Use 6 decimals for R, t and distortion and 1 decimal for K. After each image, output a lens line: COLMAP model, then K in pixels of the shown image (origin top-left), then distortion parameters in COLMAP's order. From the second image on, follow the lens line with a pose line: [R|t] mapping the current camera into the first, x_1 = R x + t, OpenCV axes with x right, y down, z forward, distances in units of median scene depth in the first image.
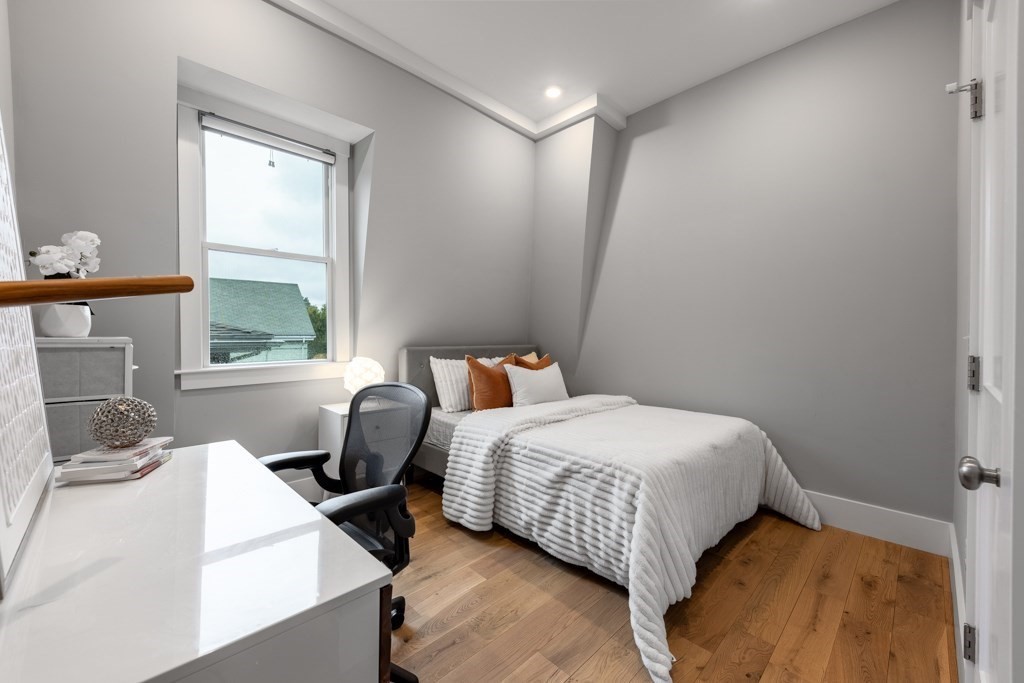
lens RADIAL K [[411.3, 0, 514.9], [0, 411.3, 335.4], [0, 0, 1]] dist [0.009421, -0.002321]
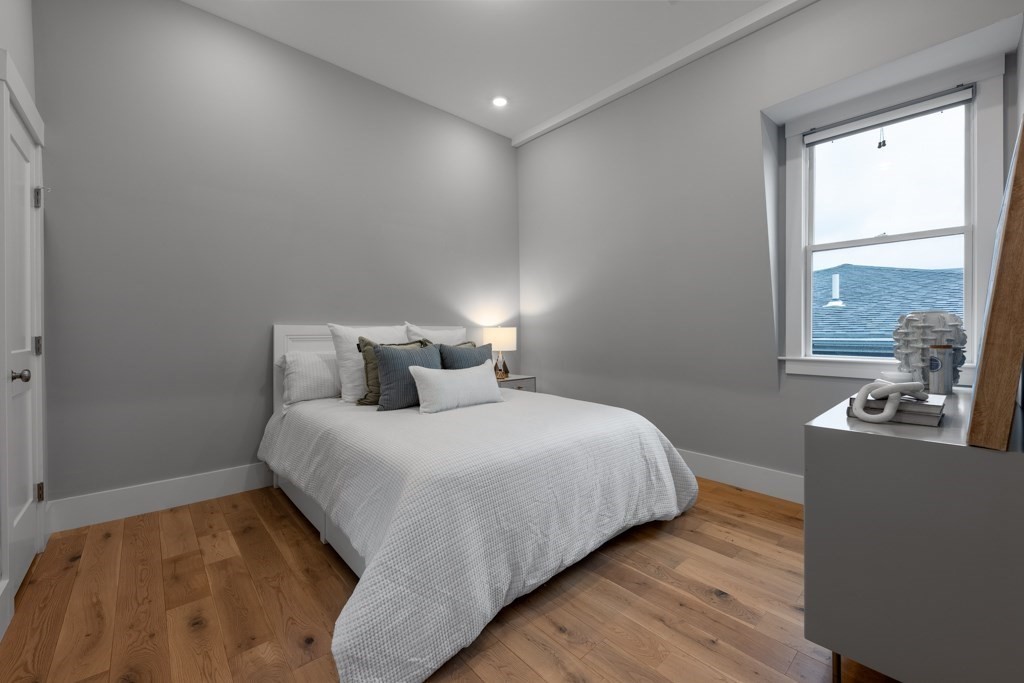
lens RADIAL K [[411.3, 0, 512.1], [0, 411.3, 337.8], [0, 0, 1]] dist [0.009421, -0.002321]
pose [[-0.052189, 0.013474, -0.998546, 0.377631], [0.000969, 0.999909, 0.013442, 0.009369], [0.998637, -0.000266, -0.052197, 0.213417]]
